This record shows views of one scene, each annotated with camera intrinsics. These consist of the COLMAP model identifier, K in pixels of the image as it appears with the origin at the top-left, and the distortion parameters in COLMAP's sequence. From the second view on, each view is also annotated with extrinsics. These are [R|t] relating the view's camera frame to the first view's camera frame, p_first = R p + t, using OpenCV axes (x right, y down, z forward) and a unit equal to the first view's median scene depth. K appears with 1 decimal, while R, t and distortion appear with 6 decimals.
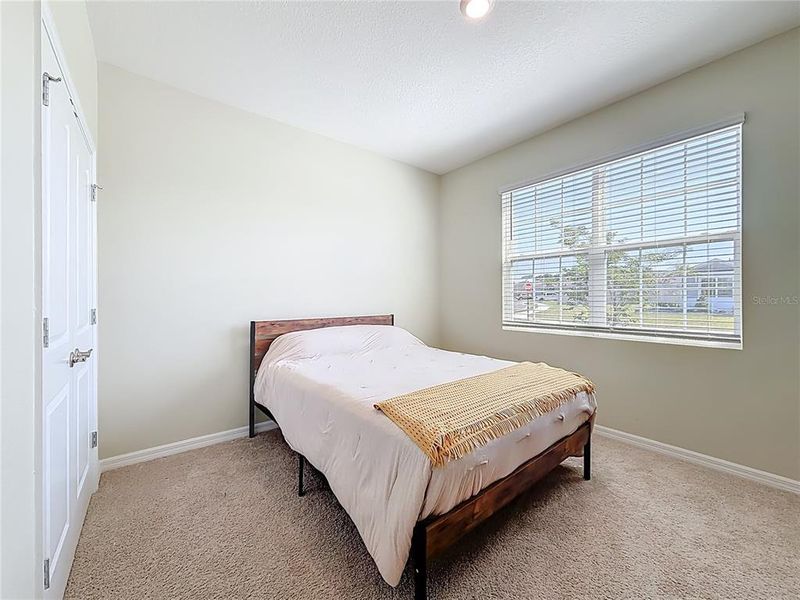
lens RADIAL K [[323.4, 0, 403.1], [0, 323.4, 298.3], [0, 0, 1]] dist [-0.000556, -0.000232]
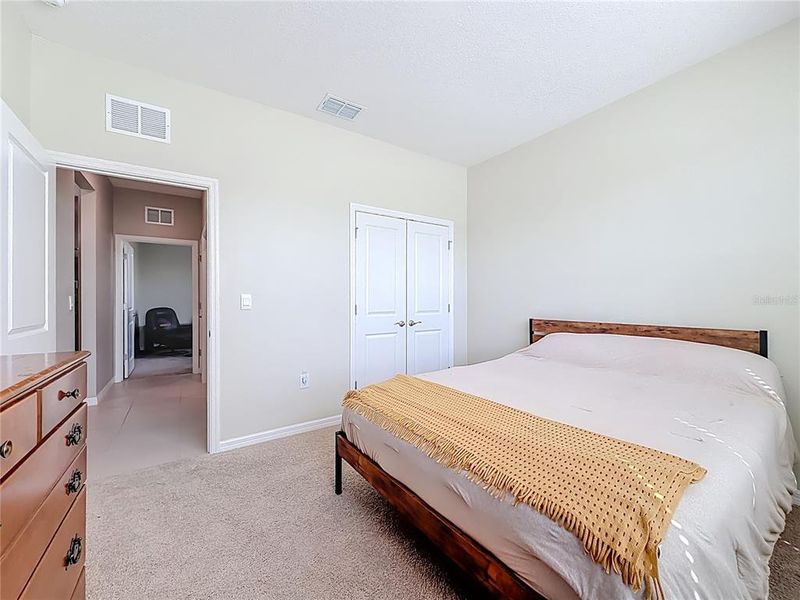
lens RADIAL K [[323.4, 0, 403.1], [0, 323.4, 298.3], [0, 0, 1]] dist [-0.000556, -0.000232]
pose [[-0.073033, 0.001041, -0.997329, 0.666148], [-0.001402, 0.999998, 0.001146, -0.003119], [0.997329, 0.001482, -0.073032, 0.556135]]
